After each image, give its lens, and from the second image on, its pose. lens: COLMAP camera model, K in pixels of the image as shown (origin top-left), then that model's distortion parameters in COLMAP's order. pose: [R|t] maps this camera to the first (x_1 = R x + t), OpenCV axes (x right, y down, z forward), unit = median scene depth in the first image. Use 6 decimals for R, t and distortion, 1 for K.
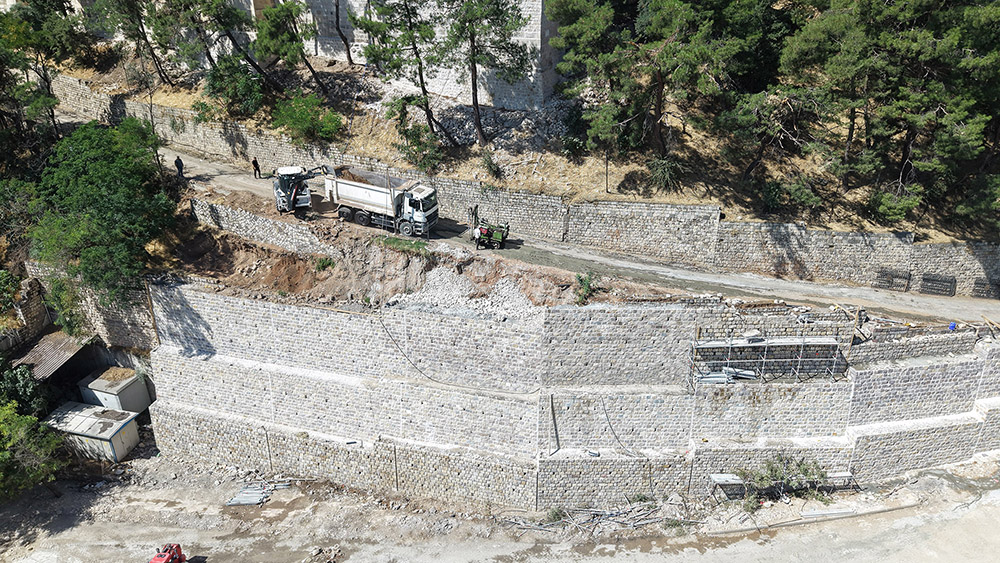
lens RADIAL K [[691.4, 0, 499.0], [0, 691.4, 281.0], [0, 0, 1]] dist [-0.004520, -0.000435]
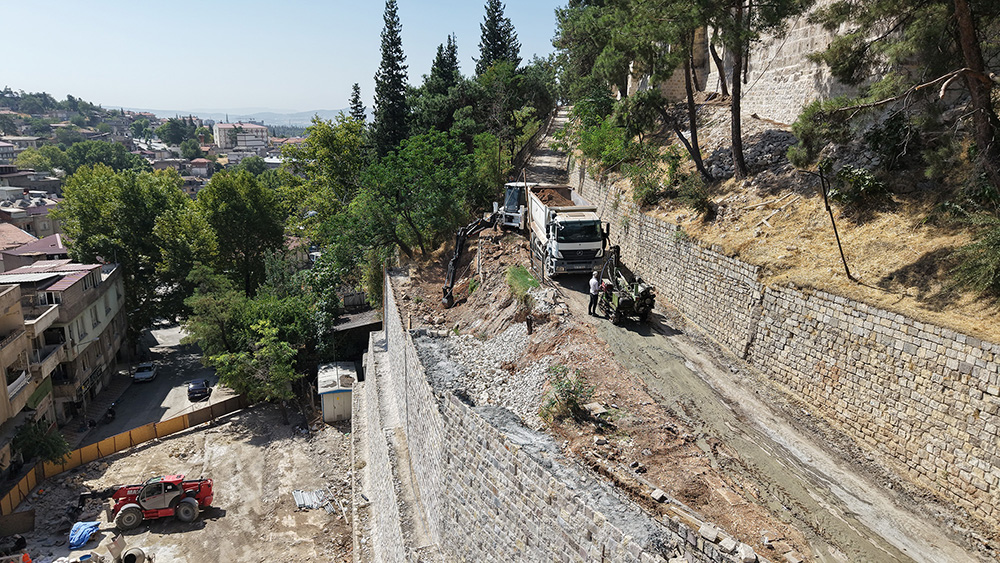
lens RADIAL K [[691.4, 0, 499.2], [0, 691.4, 281.6], [0, 0, 1]] dist [-0.004520, -0.000435]
pose [[0.450304, 0.197837, -0.870682, 0.444942], [-0.384686, 0.922985, 0.010767, -0.048393], [0.805756, 0.330091, 0.491729, 0.631029]]
